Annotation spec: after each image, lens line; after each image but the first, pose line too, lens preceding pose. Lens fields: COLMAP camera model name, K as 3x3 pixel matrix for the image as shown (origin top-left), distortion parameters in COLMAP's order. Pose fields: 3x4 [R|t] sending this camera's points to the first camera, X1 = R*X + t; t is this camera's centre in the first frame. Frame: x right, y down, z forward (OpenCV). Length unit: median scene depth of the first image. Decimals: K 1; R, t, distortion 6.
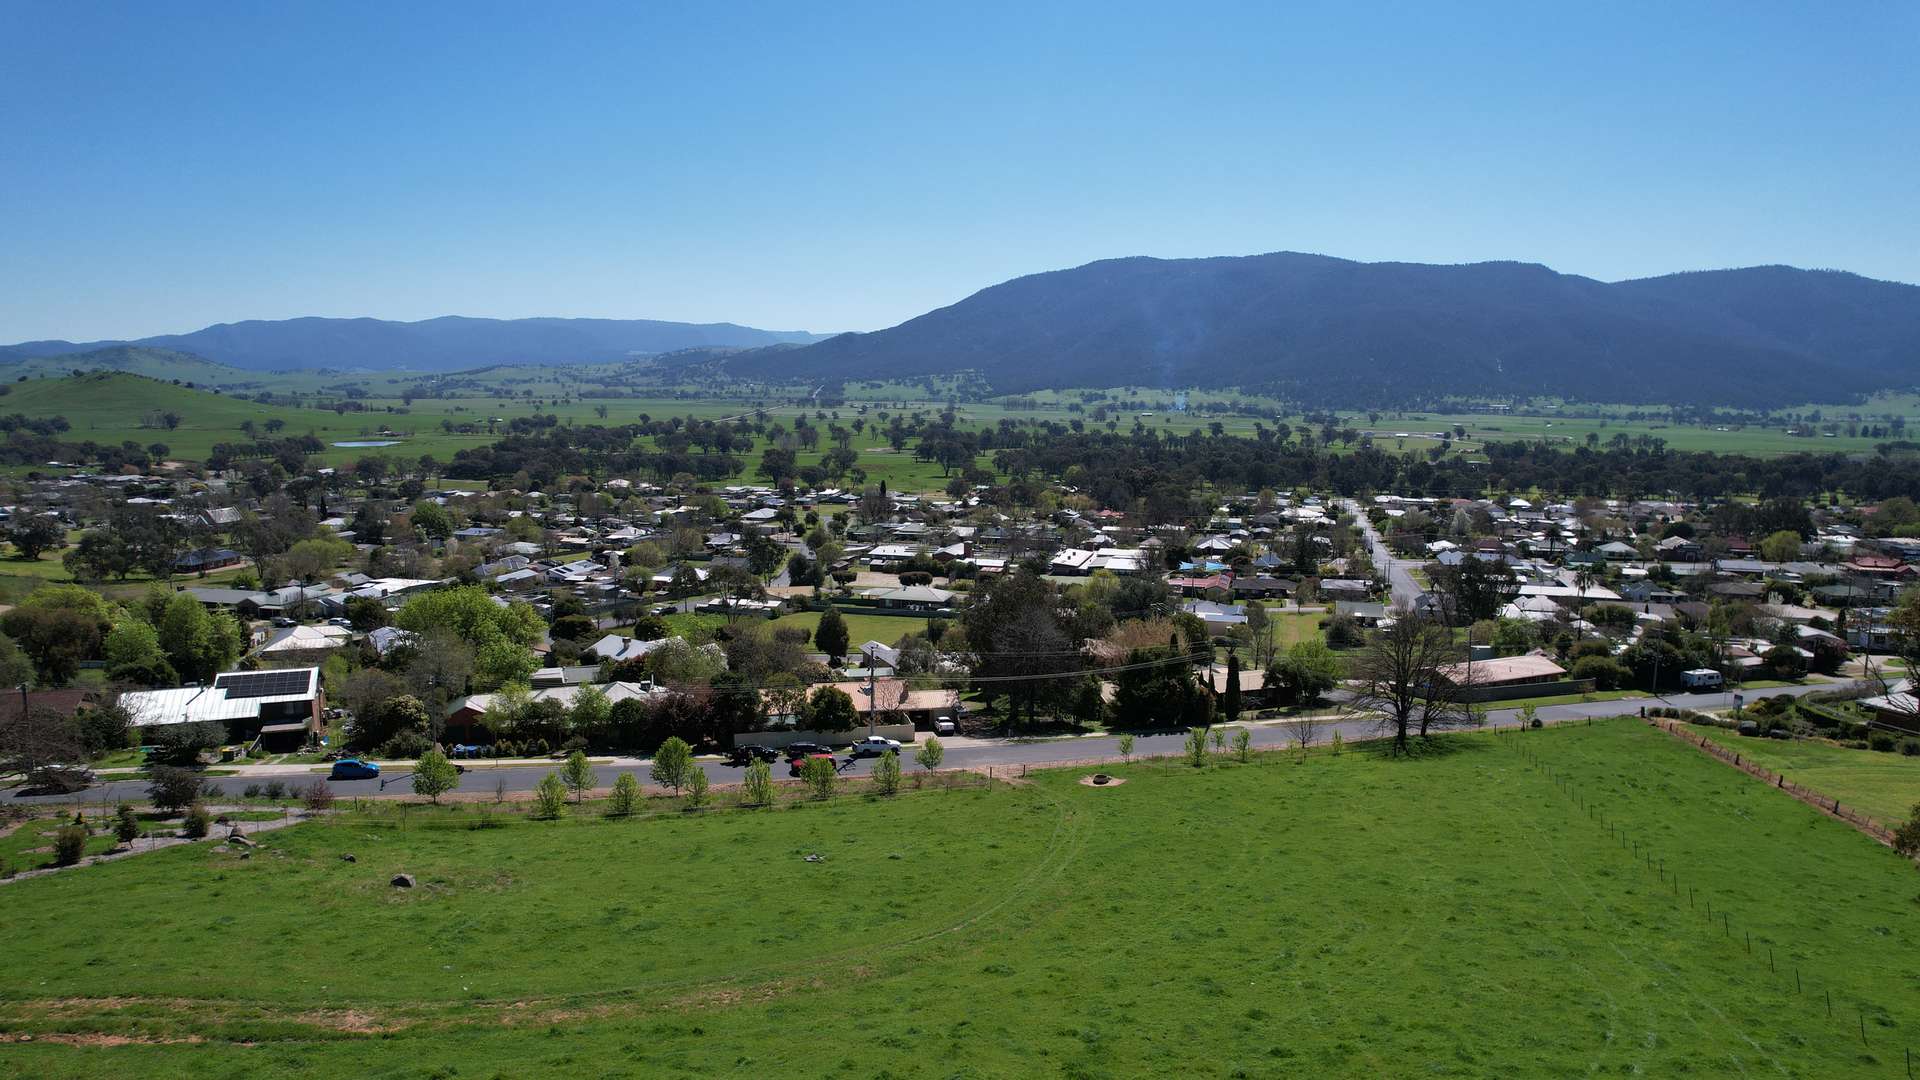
lens RADIAL K [[1237.0, 0, 957.0], [0, 1237.0, 541.7], [0, 0, 1]] dist [-0.081805, 0.060223]
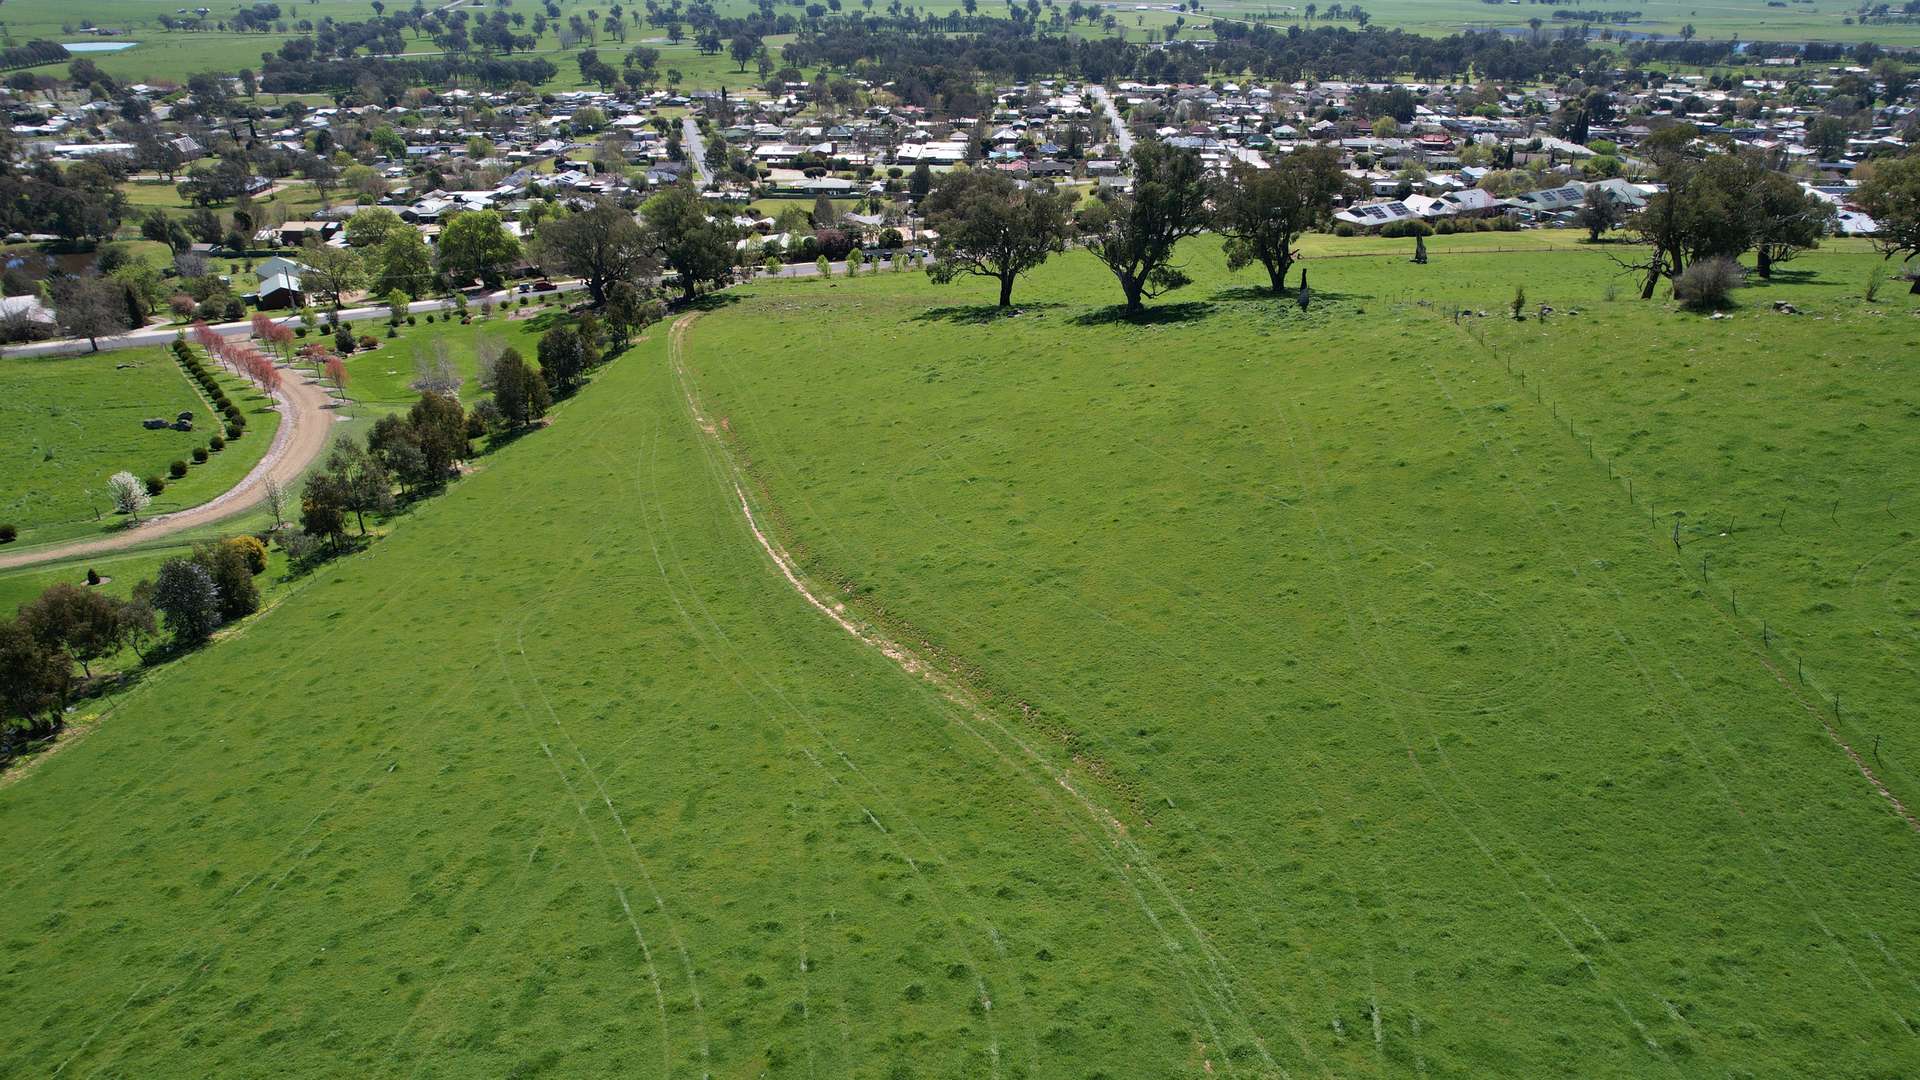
lens RADIAL K [[1237.0, 0, 957.6], [0, 1237.0, 539.2], [0, 0, 1]] dist [-0.081805, 0.060223]
pose [[0.977945, -0.098597, 0.184126, -0.466362], [0.033139, 0.943645, 0.329296, -0.084508], [-0.206218, -0.315931, 0.926100, -1.299738]]
